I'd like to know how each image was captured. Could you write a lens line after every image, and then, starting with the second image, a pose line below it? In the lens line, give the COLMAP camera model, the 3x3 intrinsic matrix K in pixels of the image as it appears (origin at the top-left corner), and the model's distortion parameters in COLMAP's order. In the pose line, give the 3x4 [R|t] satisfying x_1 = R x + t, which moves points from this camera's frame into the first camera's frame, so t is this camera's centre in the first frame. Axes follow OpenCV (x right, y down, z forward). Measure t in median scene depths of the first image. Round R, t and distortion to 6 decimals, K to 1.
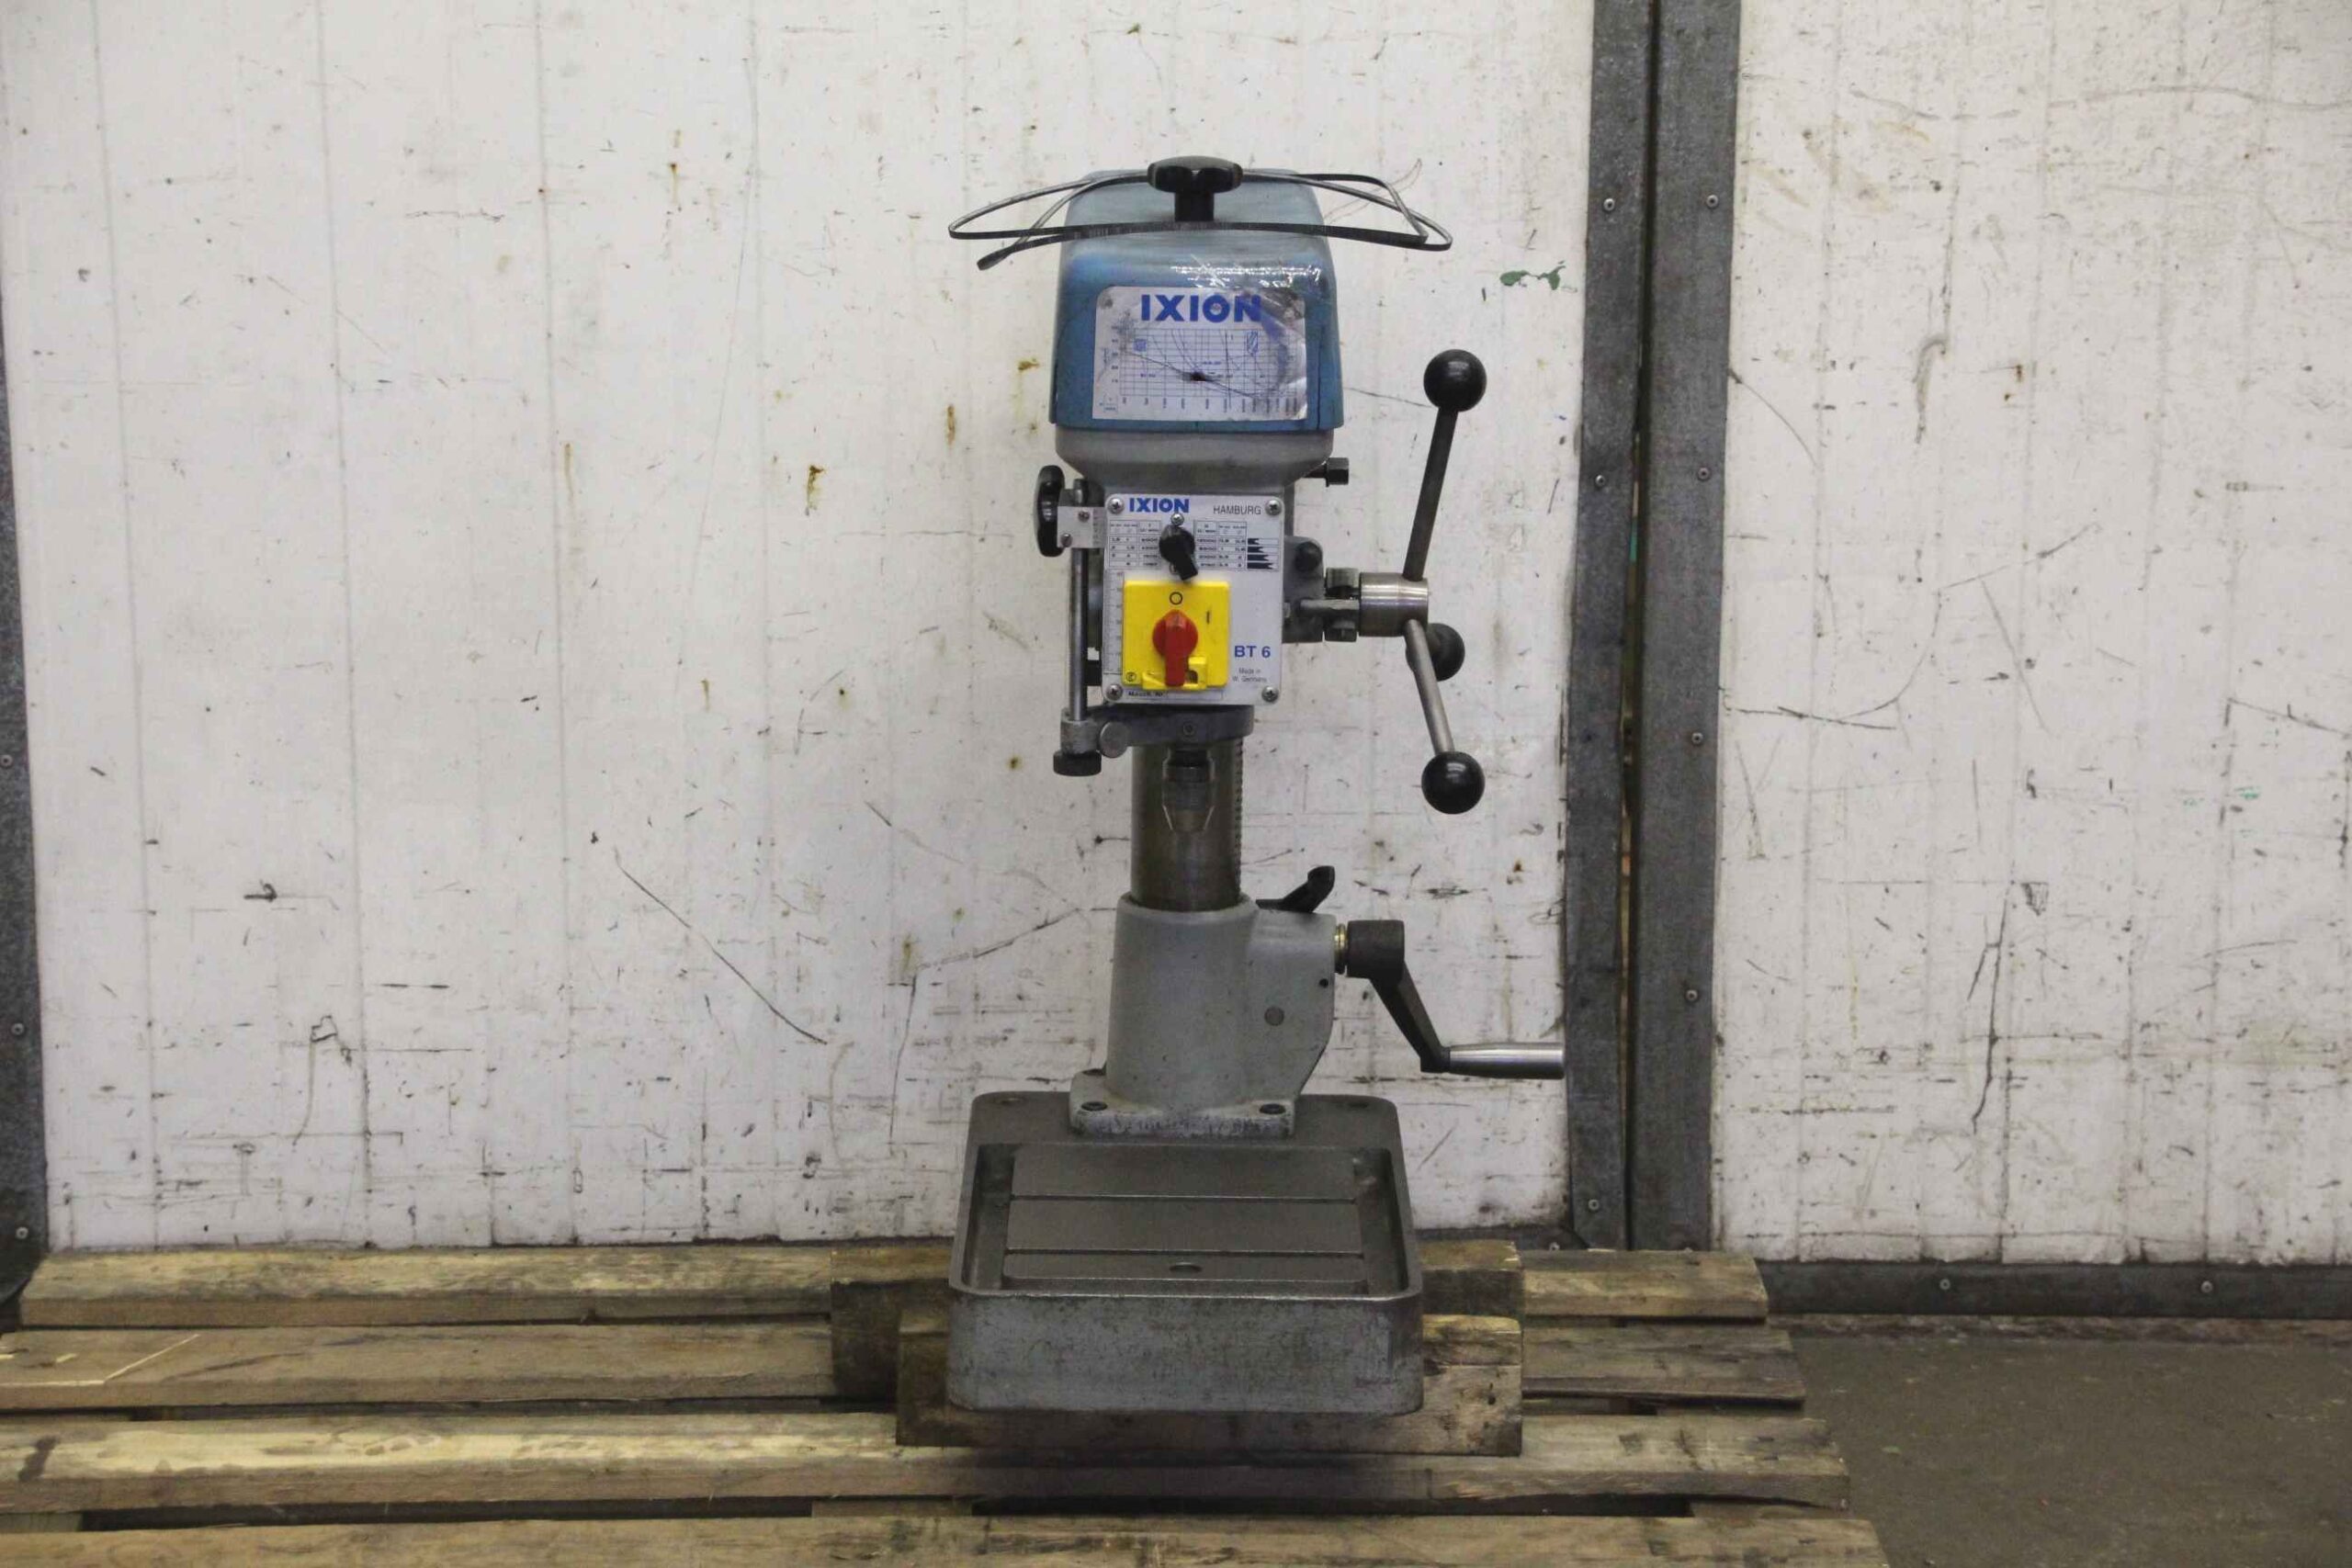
lens RADIAL K [[5271.6, 0, 1176.0], [0, 5271.6, 784.0], [0, 0, 1]] dist [0.370751, 2.905635]
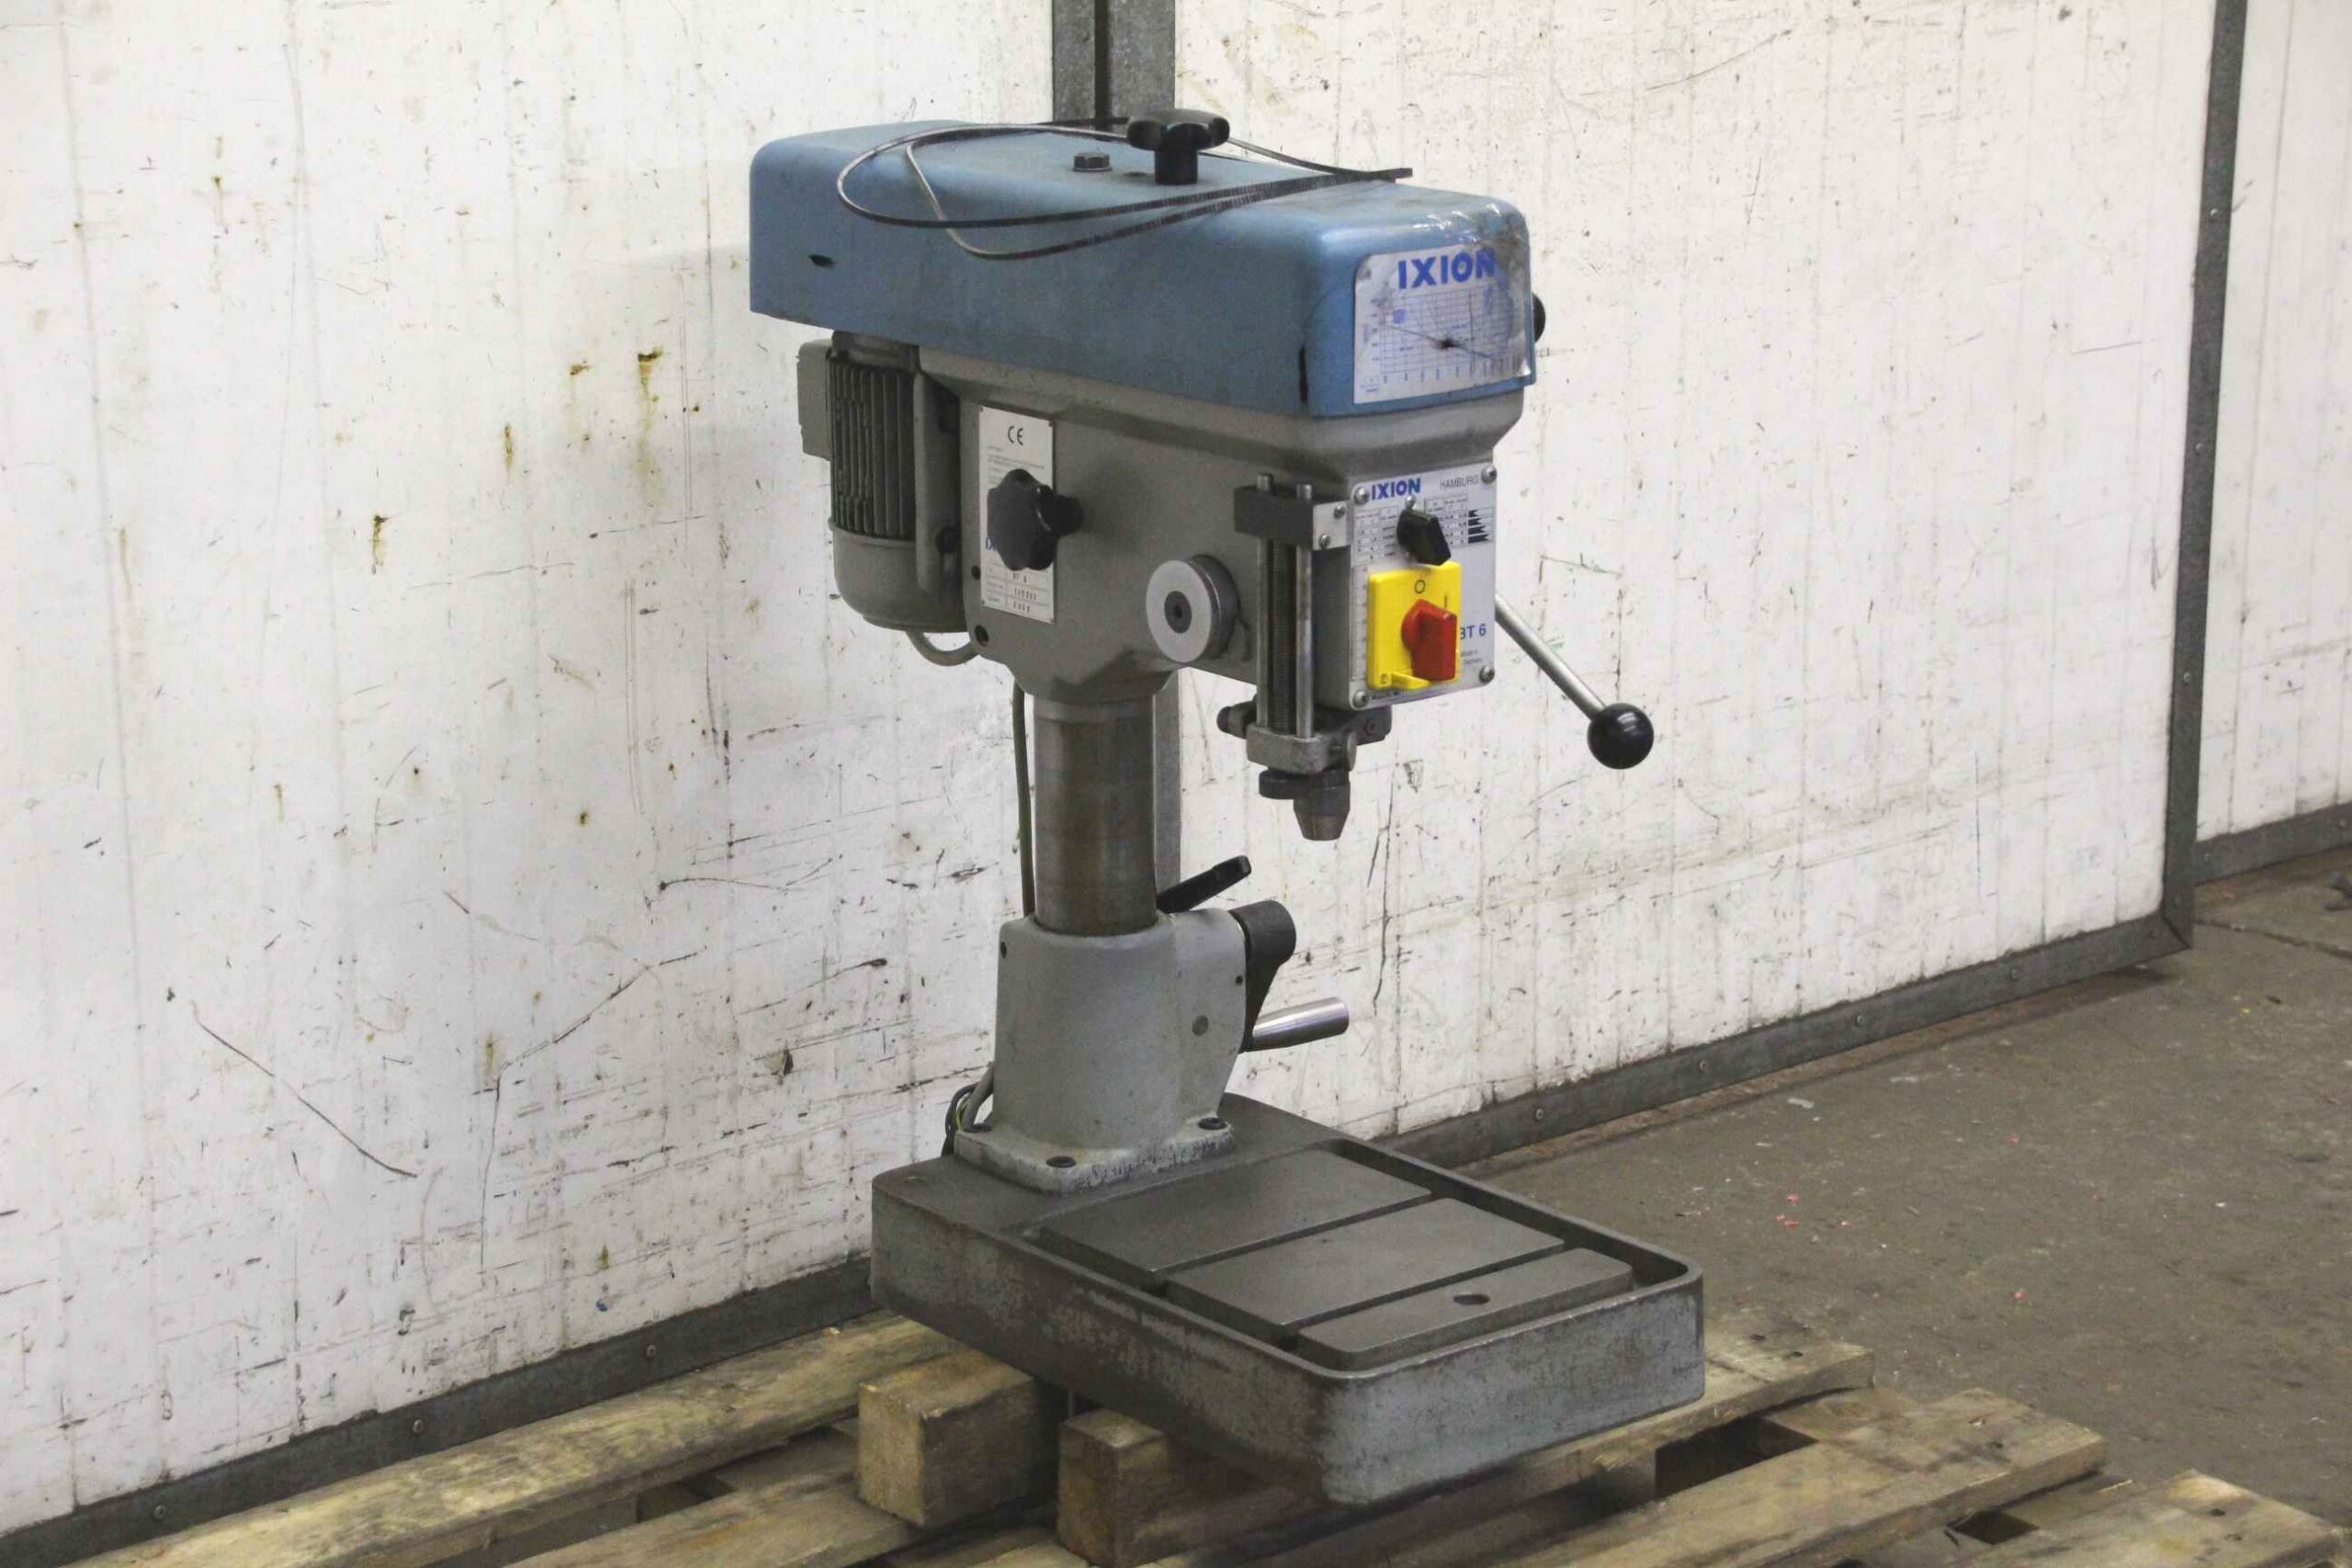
lens RADIAL K [[5001.0, 0, 1176.0], [0, 5001.0, 784.0], [0, 0, 1]] dist [0.343293, 2.129167]
pose [[0.792250, -0.170143, 0.585996, -0.448340], [0.149928, 0.985178, 0.083346, -0.065444], [-0.591491, 0.021827, 0.806016, 0.261940]]
